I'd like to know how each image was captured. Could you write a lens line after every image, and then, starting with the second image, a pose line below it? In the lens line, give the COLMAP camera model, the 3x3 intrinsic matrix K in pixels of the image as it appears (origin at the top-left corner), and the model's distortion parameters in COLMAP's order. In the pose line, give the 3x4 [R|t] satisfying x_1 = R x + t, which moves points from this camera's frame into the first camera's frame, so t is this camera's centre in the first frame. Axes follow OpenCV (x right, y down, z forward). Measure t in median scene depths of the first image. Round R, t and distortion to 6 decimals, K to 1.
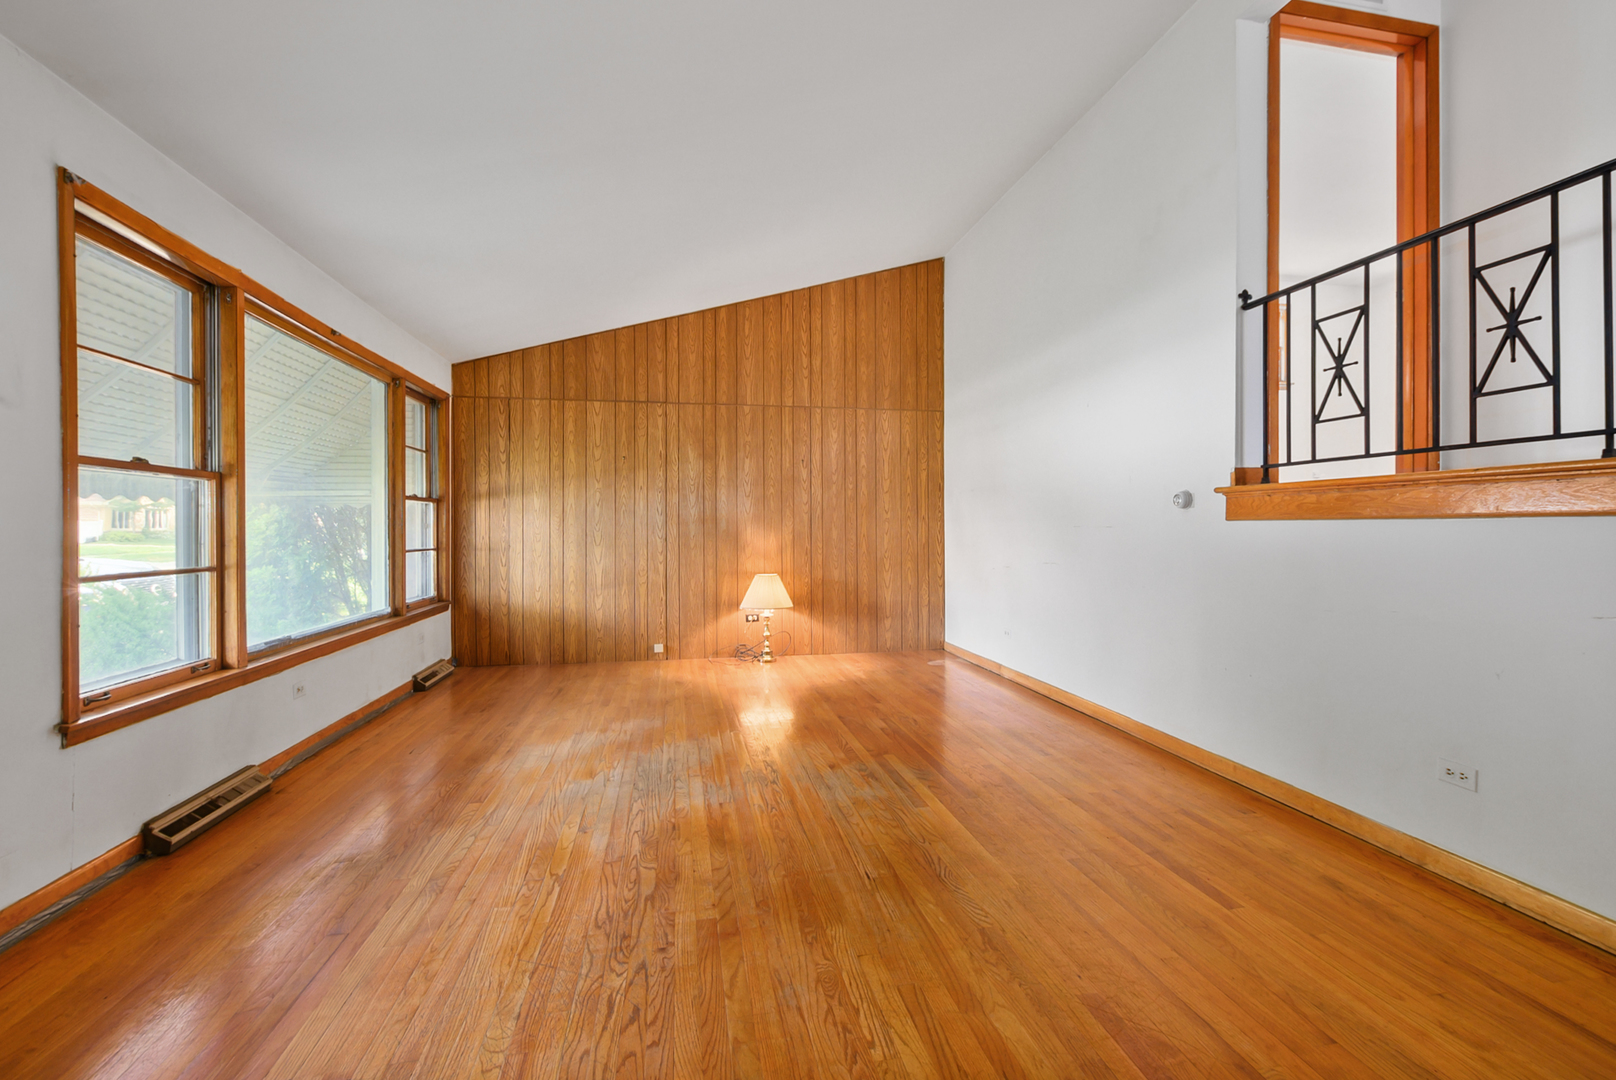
lens RADIAL K [[716.7, 0, 817.4], [0, 716.7, 533.9], [0, 0, 1]] dist [0.012817, -0.000801]
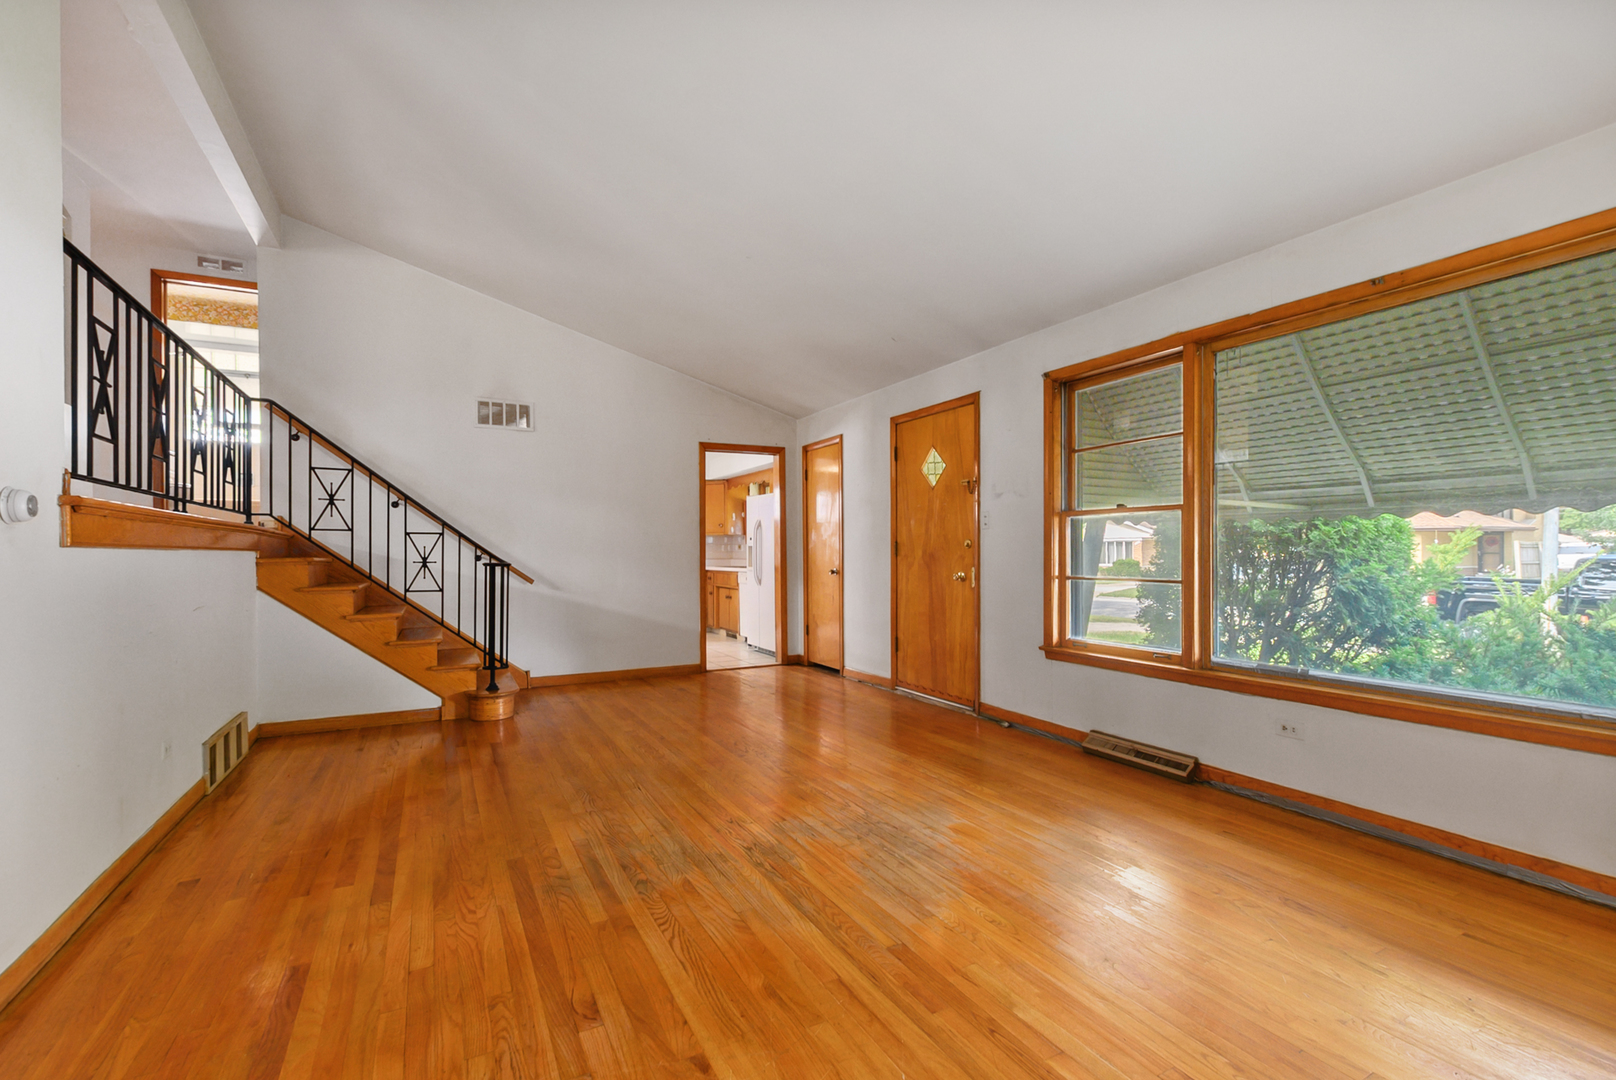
lens RADIAL K [[716.7, 0, 811.9], [0, 716.7, 546.3], [0, 0, 1]] dist [0.012817, -0.000801]
pose [[-0.957092, 0.004893, -0.289744, 0.060282], [0.005351, 0.999985, -0.000791, -0.007406], [0.289736, -0.002307, -0.957104, 0.969961]]
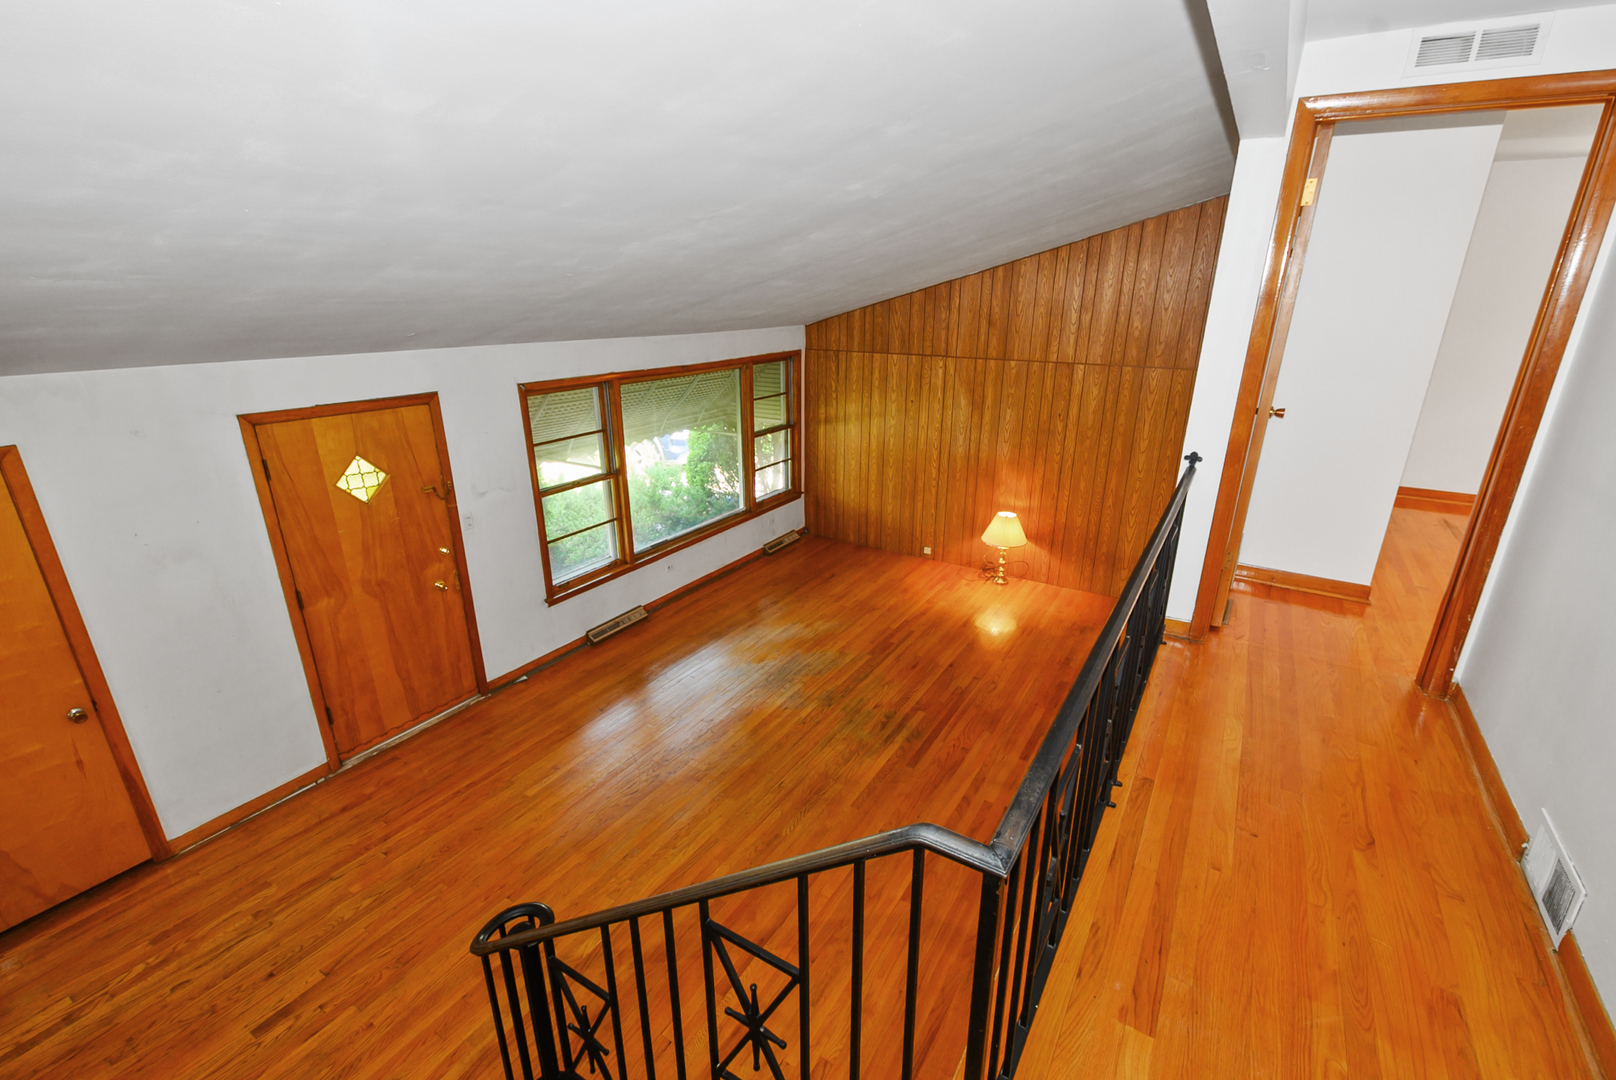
lens RADIAL K [[716.7, 0, 823.3], [0, 716.7, 540.8], [0, 0, 1]] dist [0.012817, -0.000801]
pose [[0.740931, 0.229721, -0.631070, 0.459345], [-0.012515, 0.944238, 0.329026, -0.285633], [0.671464, -0.235888, 0.702490, -0.035752]]
